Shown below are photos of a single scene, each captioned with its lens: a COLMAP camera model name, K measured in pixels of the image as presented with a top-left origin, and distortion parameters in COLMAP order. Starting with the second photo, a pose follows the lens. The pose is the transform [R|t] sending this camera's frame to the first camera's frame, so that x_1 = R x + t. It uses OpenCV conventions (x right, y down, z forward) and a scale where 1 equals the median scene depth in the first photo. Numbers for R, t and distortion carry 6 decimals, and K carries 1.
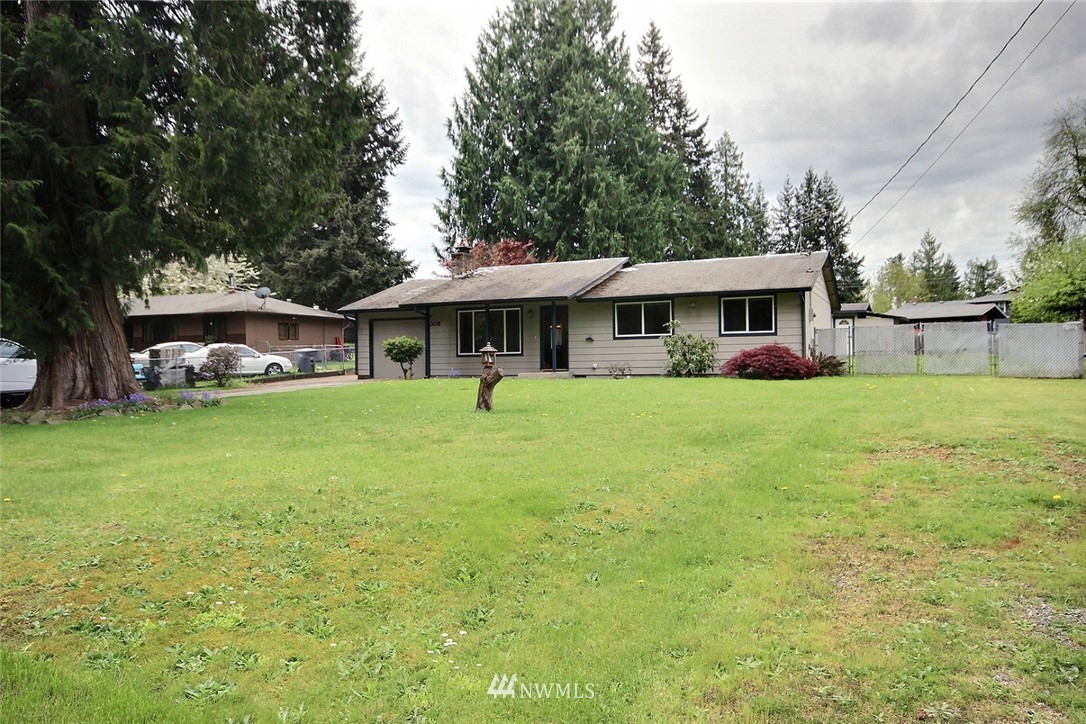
lens RADIAL K [[773.0, 0, 551.3], [0, 773.0, 363.8], [0, 0, 1]] dist [0.001930, 0.024697]
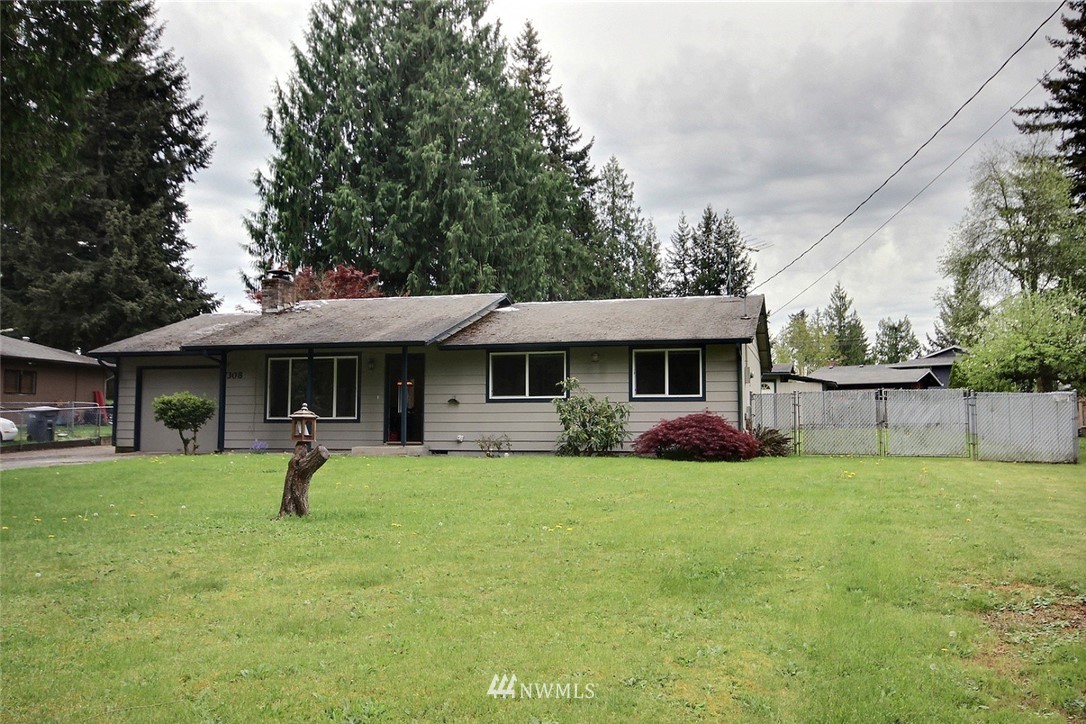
lens RADIAL K [[937.1, 0, 552.5], [0, 937.1, 361.8], [0, 0, 1]] dist [0.001560, 0.054387]
pose [[0.985929, 0.026806, 0.164999, -0.003151], [-0.014467, 0.997038, -0.075534, -0.002104], [-0.166535, 0.072084, 0.983397, 0.067945]]
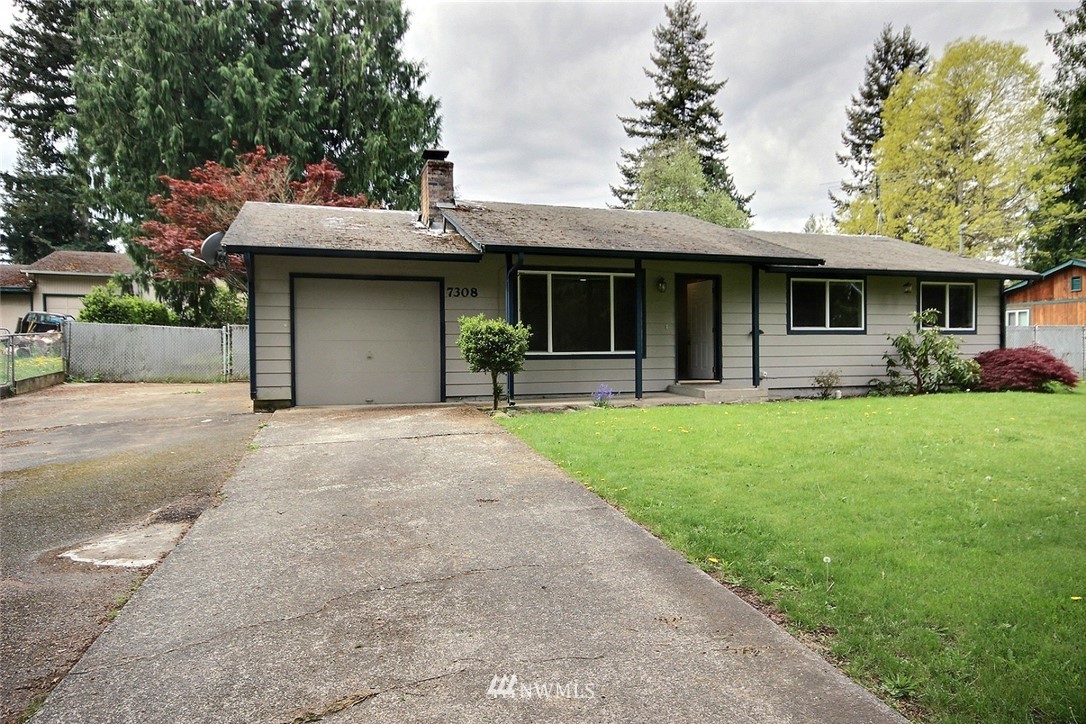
lens RADIAL K [[735.8, 0, 550.4], [0, 735.8, 353.9], [0, 0, 1]] dist [0.001724, 0.001110]
pose [[0.724005, 0.006201, 0.689767, -0.287134], [-0.001725, 0.999973, -0.007179, -0.005836], [-0.689793, 0.004008, 0.723996, 0.406690]]
